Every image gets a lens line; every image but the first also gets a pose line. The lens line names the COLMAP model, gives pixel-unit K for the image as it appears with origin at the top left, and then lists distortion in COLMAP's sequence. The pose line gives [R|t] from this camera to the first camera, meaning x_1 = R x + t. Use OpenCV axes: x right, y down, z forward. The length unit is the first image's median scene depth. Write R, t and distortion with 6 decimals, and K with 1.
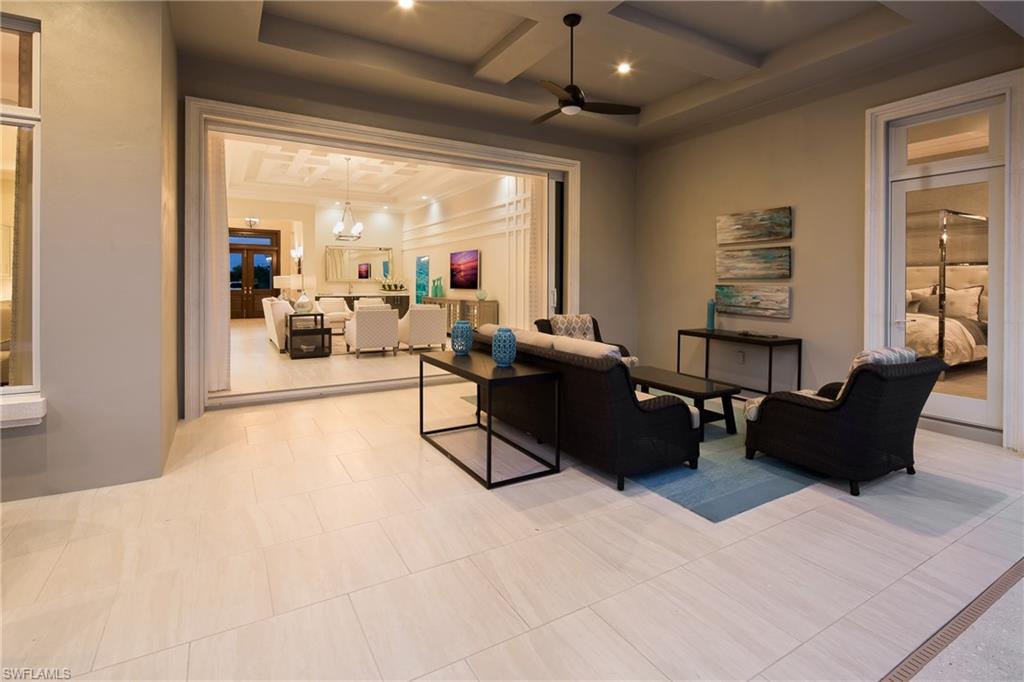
lens RADIAL K [[491.4, 0, 508.1], [0, 491.4, 287.5], [0, 0, 1]] dist [0.001410, 0.000522]
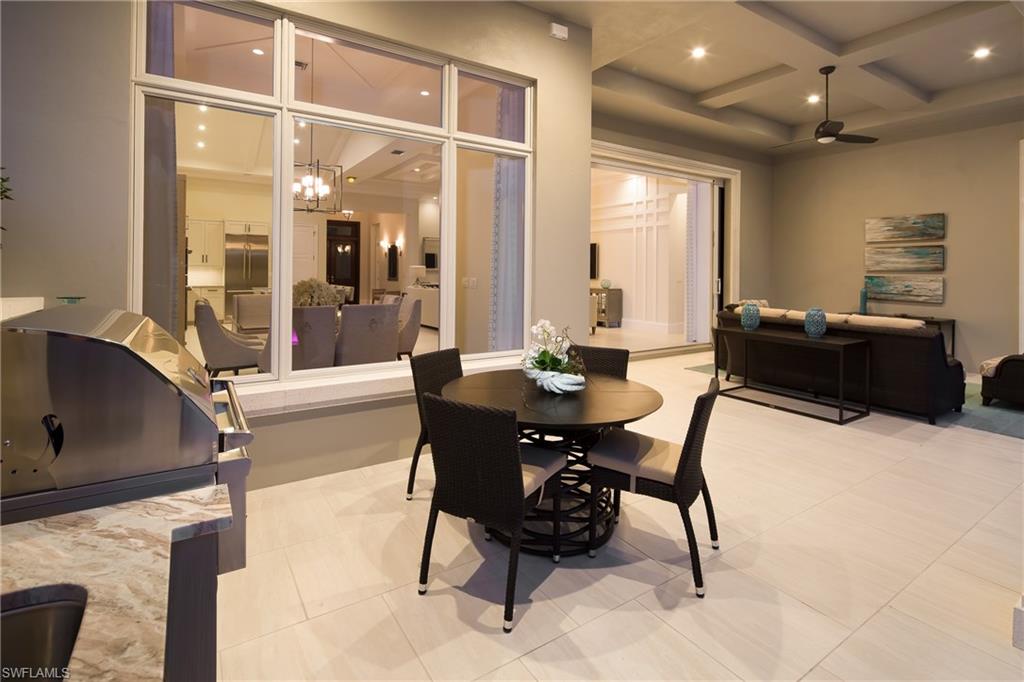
lens RADIAL K [[491.2, 0, 510.2], [0, 491.2, 275.2], [0, 0, 1]] dist [0.003961, -0.000779]
pose [[0.998547, 0.003244, 0.053785, -0.550852], [-0.003060, 0.999989, -0.003497, -0.000226], [-0.053796, 0.003327, 0.998546, -0.171045]]
